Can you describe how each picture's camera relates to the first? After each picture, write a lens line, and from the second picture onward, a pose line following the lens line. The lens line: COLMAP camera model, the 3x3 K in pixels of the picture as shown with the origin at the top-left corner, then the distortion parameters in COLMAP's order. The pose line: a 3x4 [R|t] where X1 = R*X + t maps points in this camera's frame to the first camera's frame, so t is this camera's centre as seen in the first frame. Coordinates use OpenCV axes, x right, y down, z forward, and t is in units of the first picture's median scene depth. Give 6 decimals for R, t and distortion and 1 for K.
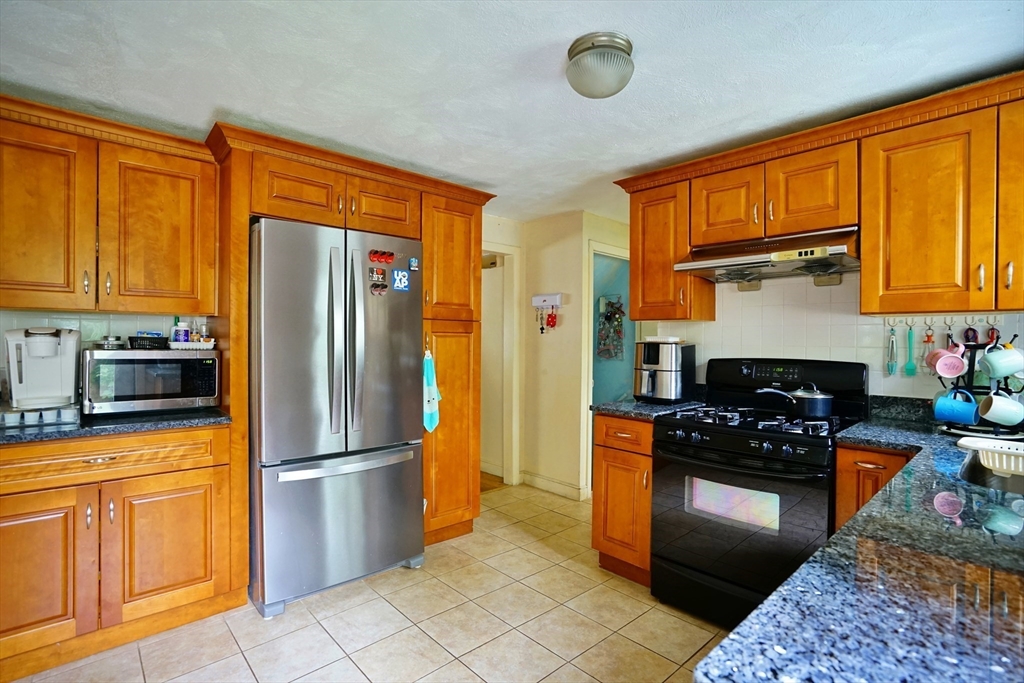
lens RADIAL K [[483.2, 0, 515.7], [0, 483.2, 343.4], [0, 0, 1]] dist [-0.069099, 0.028351]
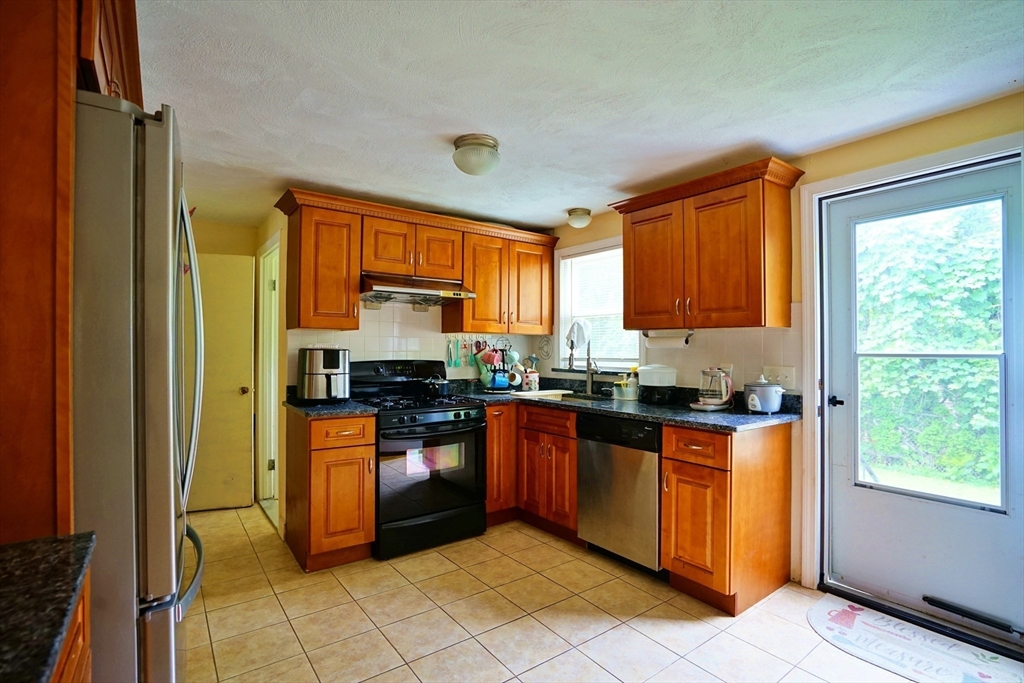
lens RADIAL K [[483.2, 0, 515.7], [0, 483.2, 343.4], [0, 0, 1]] dist [-0.069099, 0.028351]
pose [[0.109989, 0.003937, 0.993925, -0.830126], [0.003008, 0.999986, -0.004294, -0.009967], [-0.993928, 0.003462, 0.109976, 0.491067]]
